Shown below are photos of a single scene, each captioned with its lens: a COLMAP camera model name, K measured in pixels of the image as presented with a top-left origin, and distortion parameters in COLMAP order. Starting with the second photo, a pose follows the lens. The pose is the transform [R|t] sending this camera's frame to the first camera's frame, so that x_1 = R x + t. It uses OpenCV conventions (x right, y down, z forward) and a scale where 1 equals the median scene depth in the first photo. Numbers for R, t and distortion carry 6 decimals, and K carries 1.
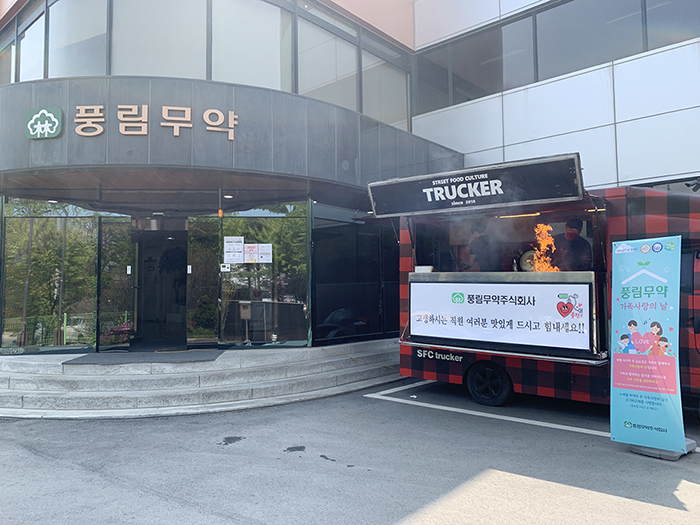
lens RADIAL K [[523.9, 0, 353.9], [0, 523.9, 259.6], [0, 0, 1]] dist [0.023579, -0.008578]
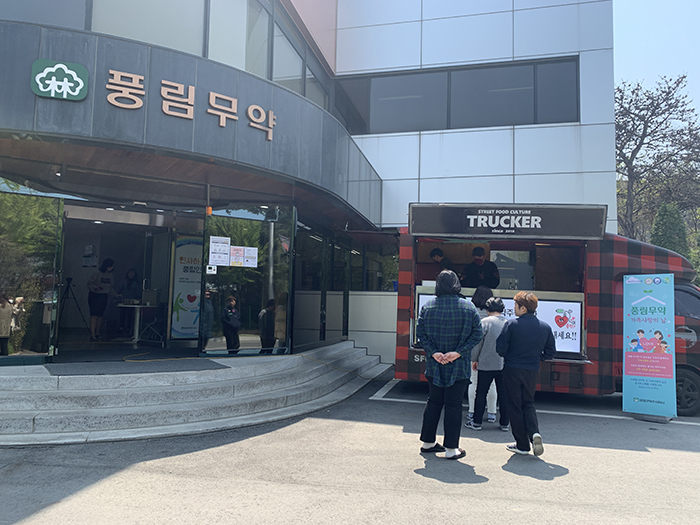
lens RADIAL K [[521.7, 0, 347.1], [0, 521.7, 260.4], [0, 0, 1]] dist [0.038363, -0.030179]
pose [[0.888988, 0.071430, 0.452325, -0.573874], [-0.063311, 0.997445, -0.033084, 0.018635], [-0.453533, 0.000774, 0.891239, 0.079471]]
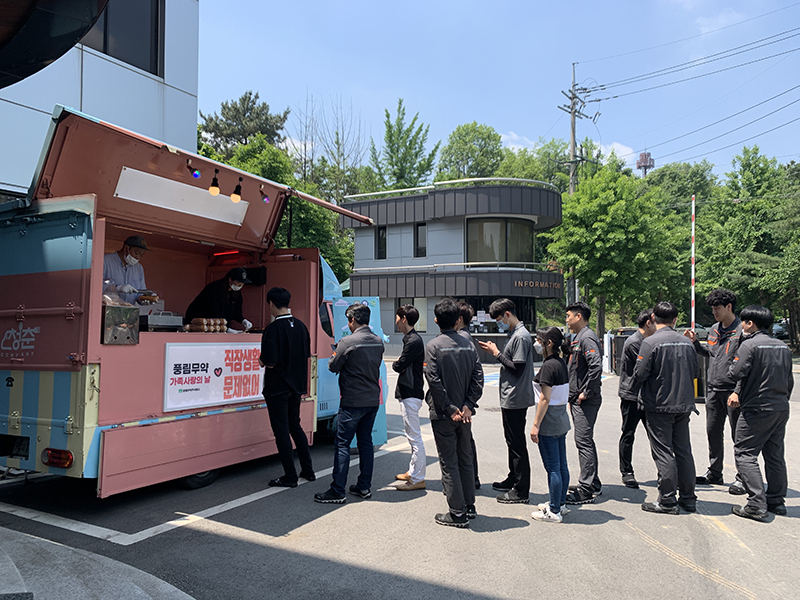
lens RADIAL K [[611.5, 0, 399.0], [0, 611.5, 296.2], [0, 0, 1]] dist [0.039216, -0.042628]
pose [[-0.211866, 0.053187, 0.975850, -0.692167], [-0.062490, 0.995737, -0.067838, 0.048362], [-0.975299, -0.075354, -0.207639, 0.976735]]
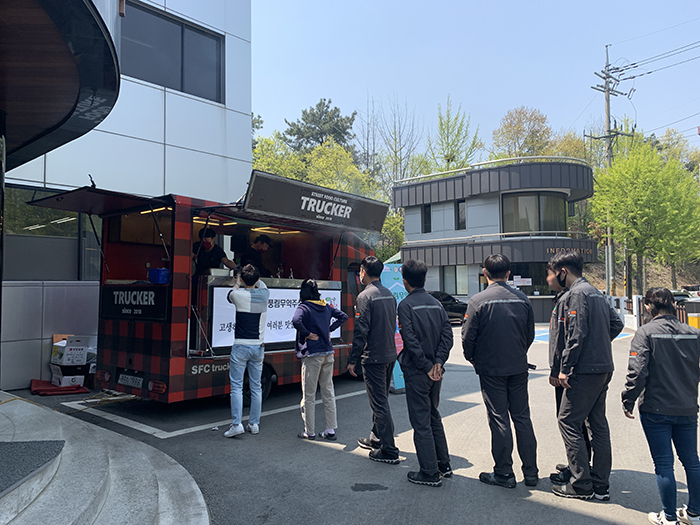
lens RADIAL K [[530.1, 0, 347.3], [0, 530.1, 260.0], [0, 0, 1]] dist [0.039037, -0.038224]
pose [[0.010813, 0.065572, 0.997789, -0.820394], [-0.053209, 0.996472, -0.064909, 0.047733], [-0.998525, -0.052389, 0.014264, 0.819362]]
